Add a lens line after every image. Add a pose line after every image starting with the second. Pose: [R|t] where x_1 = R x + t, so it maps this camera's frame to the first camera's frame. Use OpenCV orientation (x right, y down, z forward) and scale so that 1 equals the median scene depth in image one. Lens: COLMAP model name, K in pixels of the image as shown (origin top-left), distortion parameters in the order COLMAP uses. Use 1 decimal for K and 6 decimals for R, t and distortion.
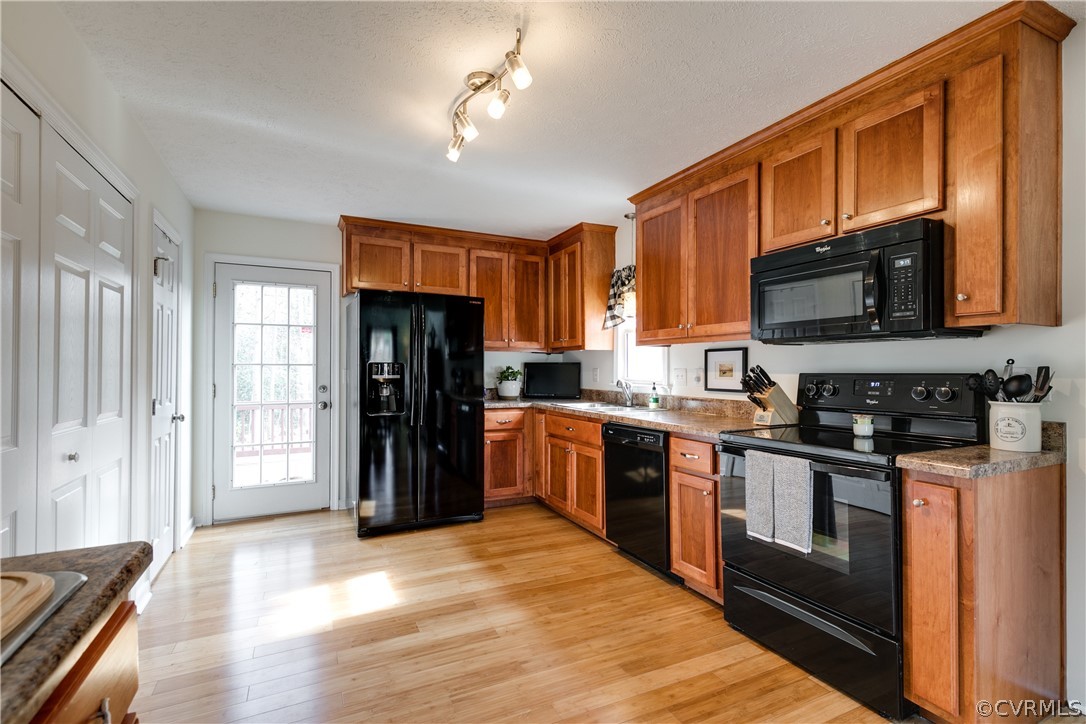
lens RADIAL K [[491.3, 0, 529.7], [0, 491.3, 364.5], [0, 0, 1]] dist [0.008648, -0.001678]
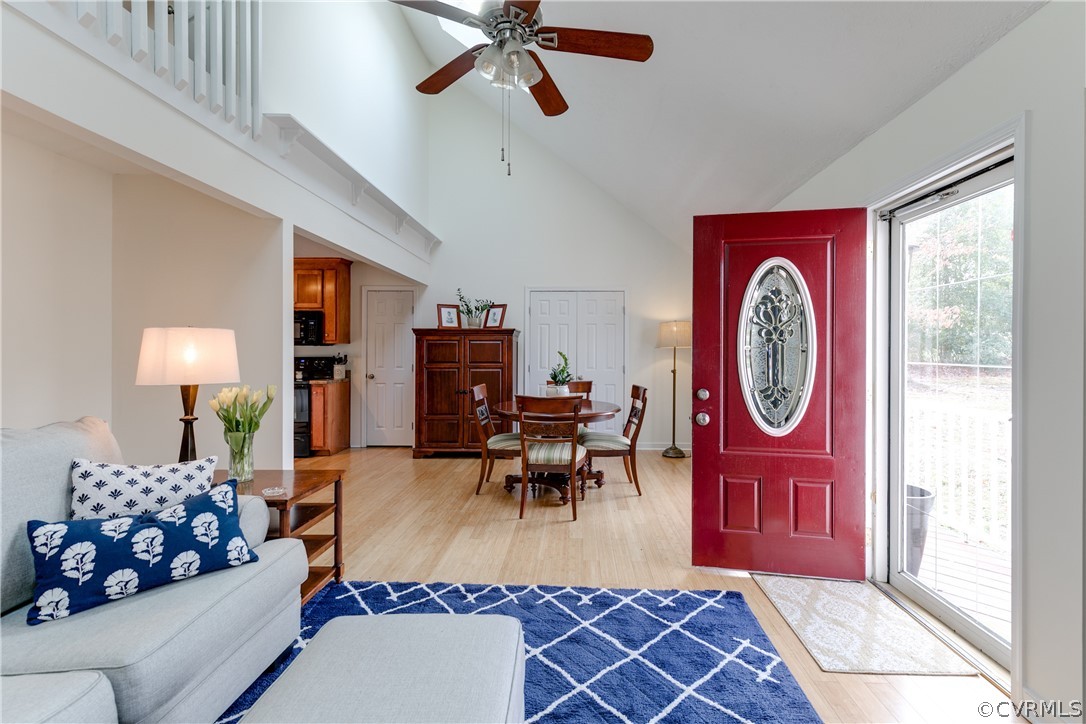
lens RADIAL K [[491.3, 0, 558.5], [0, 491.3, 351.0], [0, 0, 1]] dist [0.008648, -0.001678]
pose [[0.448856, 0.000243, 0.893604, -0.912310], [-0.009024, 0.999950, 0.004261, -0.033027], [-0.893559, -0.009976, 0.448835, -1.234474]]
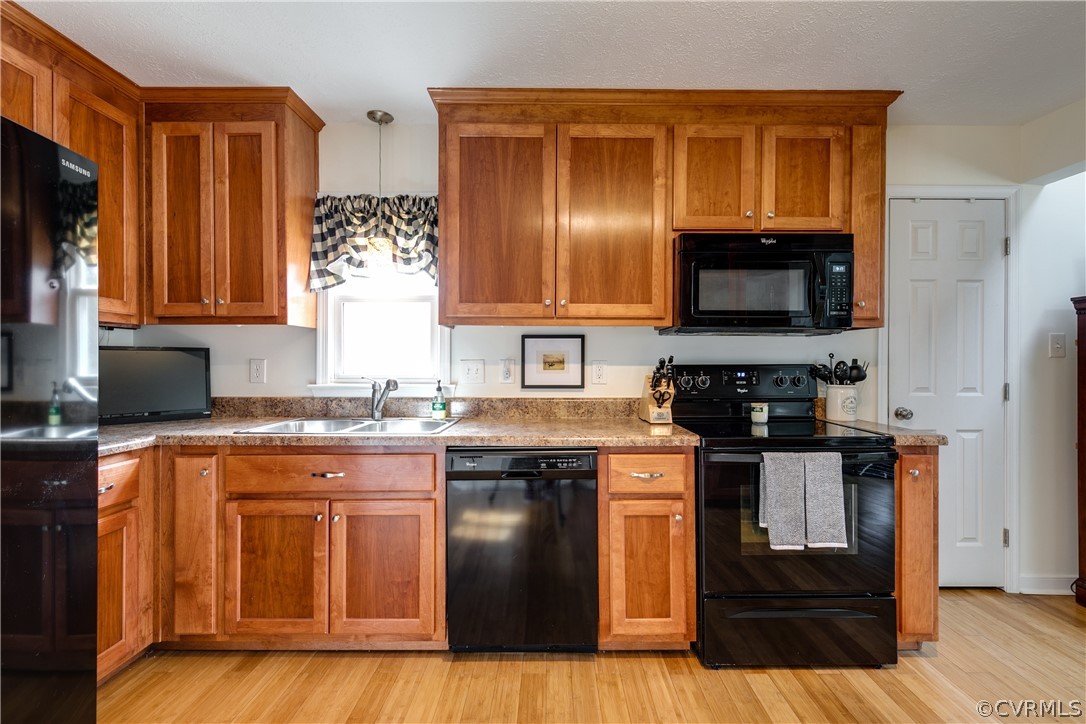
lens RADIAL K [[491.3, 0, 538.6], [0, 491.3, 361.8], [0, 0, 1]] dist [0.008648, -0.001678]
pose [[0.423009, -0.003220, 0.906120, -0.382282], [-0.009342, 0.999925, 0.007914, 0.006264], [-0.906077, -0.011813, 0.422948, 0.742178]]
